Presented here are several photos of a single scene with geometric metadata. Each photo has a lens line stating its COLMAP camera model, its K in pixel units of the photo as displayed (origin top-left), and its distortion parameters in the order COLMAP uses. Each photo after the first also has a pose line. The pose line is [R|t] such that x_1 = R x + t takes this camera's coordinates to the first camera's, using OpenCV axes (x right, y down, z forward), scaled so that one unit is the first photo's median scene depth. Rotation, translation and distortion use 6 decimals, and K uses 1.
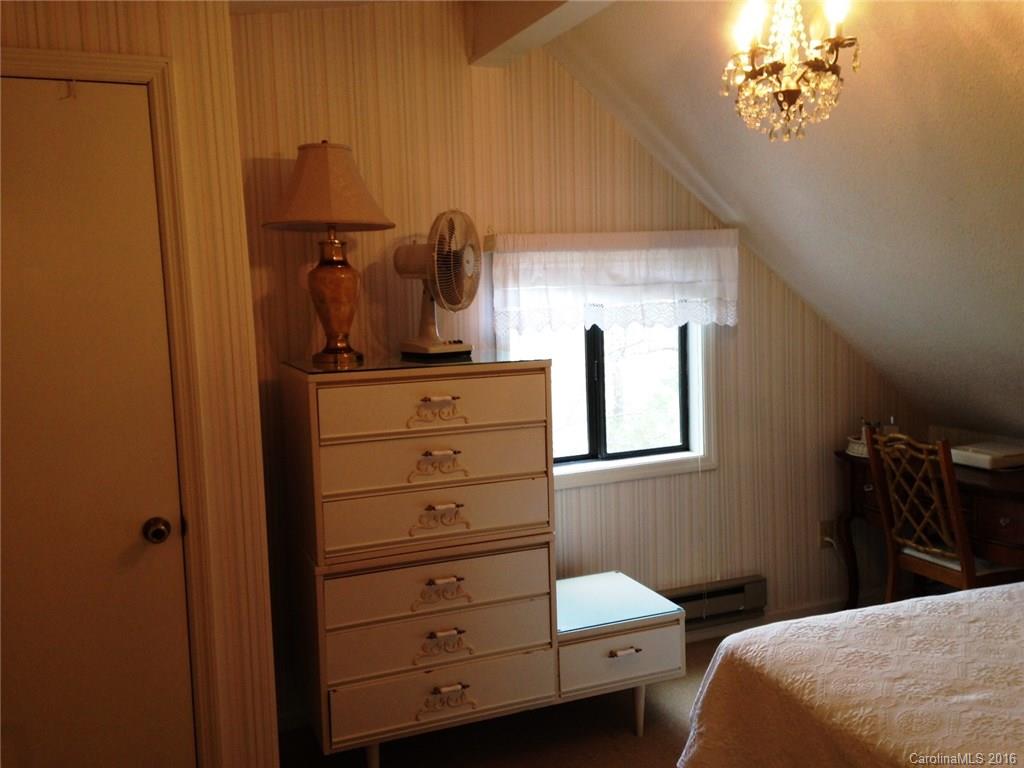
lens RADIAL K [[930.8, 0, 509.0], [0, 930.8, 379.0], [0, 0, 1]] dist [0.091010, 0.000000]
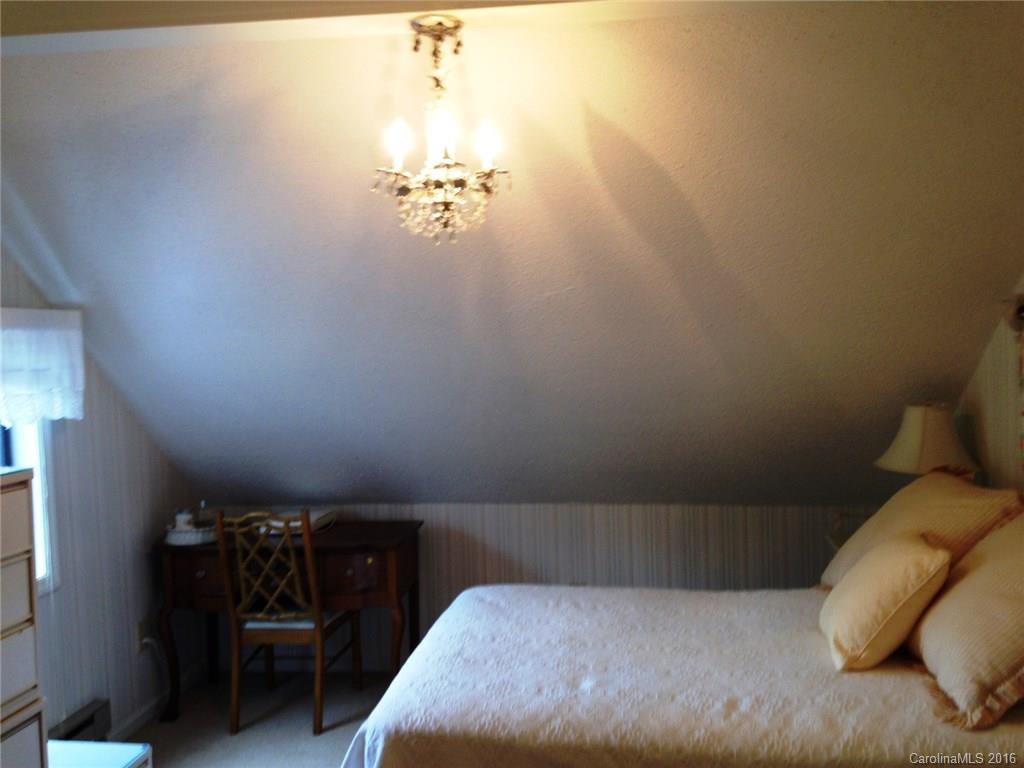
lens RADIAL K [[930.8, 0, 509.4], [0, 930.8, 393.3], [0, 0, 1]] dist [0.091010, 0.000000]
pose [[0.525362, -0.029127, 0.850380, -0.323952], [0.100238, 0.994573, -0.027861, -0.016201], [-0.844954, 0.099878, 0.525430, 0.197431]]
